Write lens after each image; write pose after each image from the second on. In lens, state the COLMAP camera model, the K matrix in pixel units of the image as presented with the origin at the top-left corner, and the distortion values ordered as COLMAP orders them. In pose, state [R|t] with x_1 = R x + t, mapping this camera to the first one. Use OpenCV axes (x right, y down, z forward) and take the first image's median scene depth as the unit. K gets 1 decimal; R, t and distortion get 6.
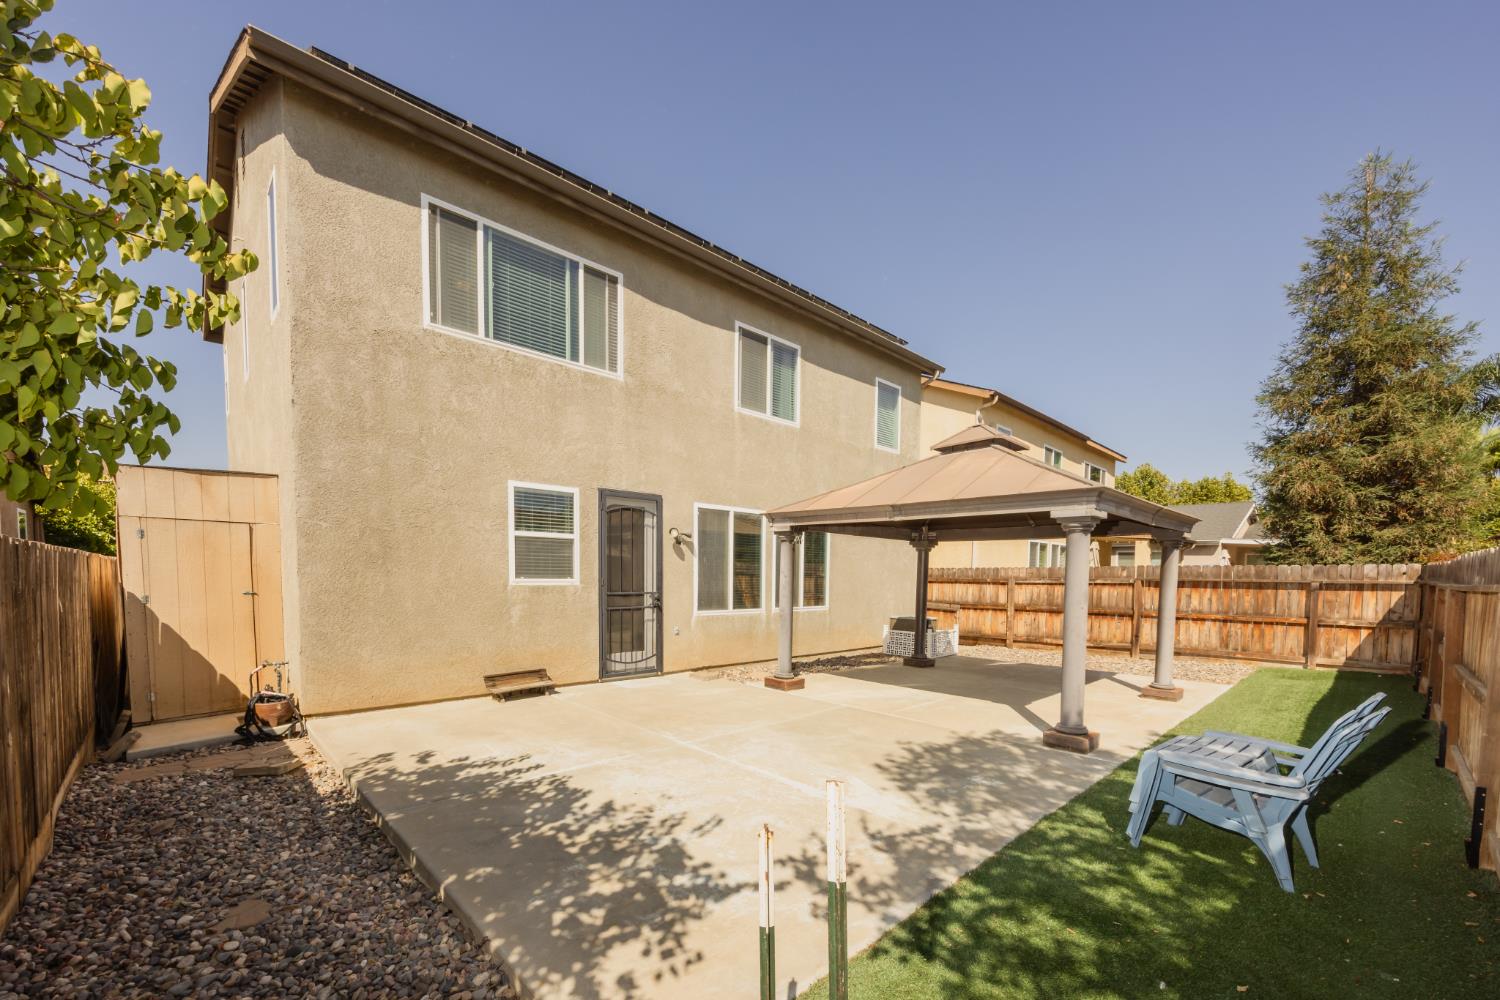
lens RADIAL K [[608.3, 0, 748.0], [0, 608.3, 601.9], [0, 0, 1]] dist [-0.000850, -0.000350]
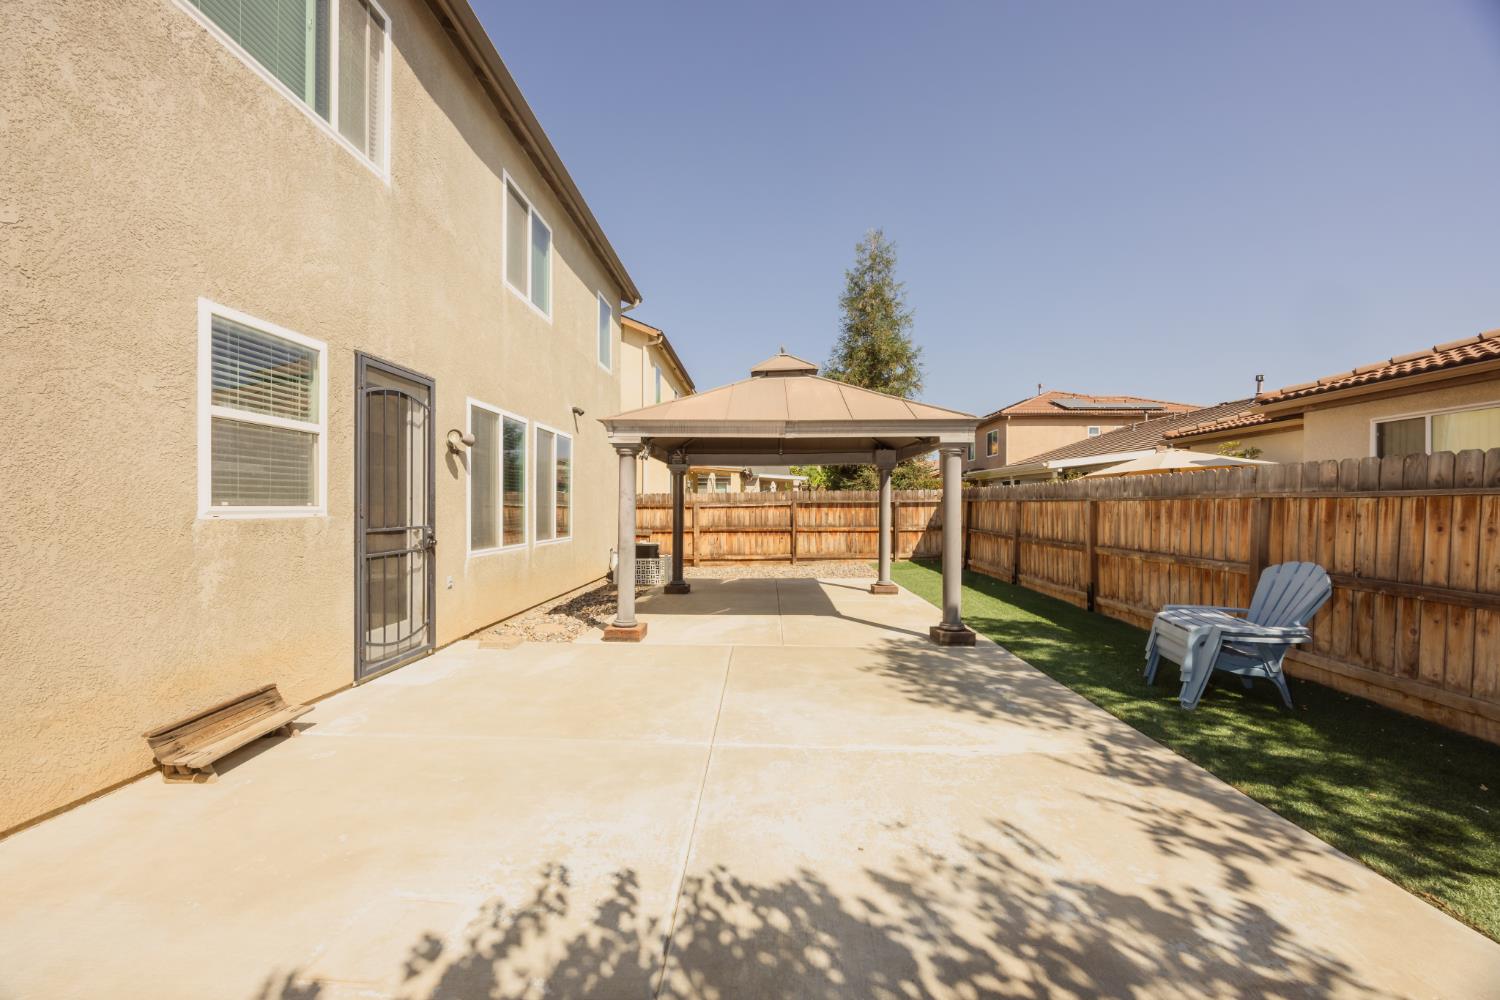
lens RADIAL K [[565.9, 0, 749.9], [0, 565.9, 498.4], [0, 0, 1]] dist [0.002825, 0.000355]
pose [[0.710193, -0.006801, 0.703974, -0.367501], [0.047049, 0.998176, -0.037821, -0.007075], [-0.702433, 0.059981, 0.709218, 0.364647]]
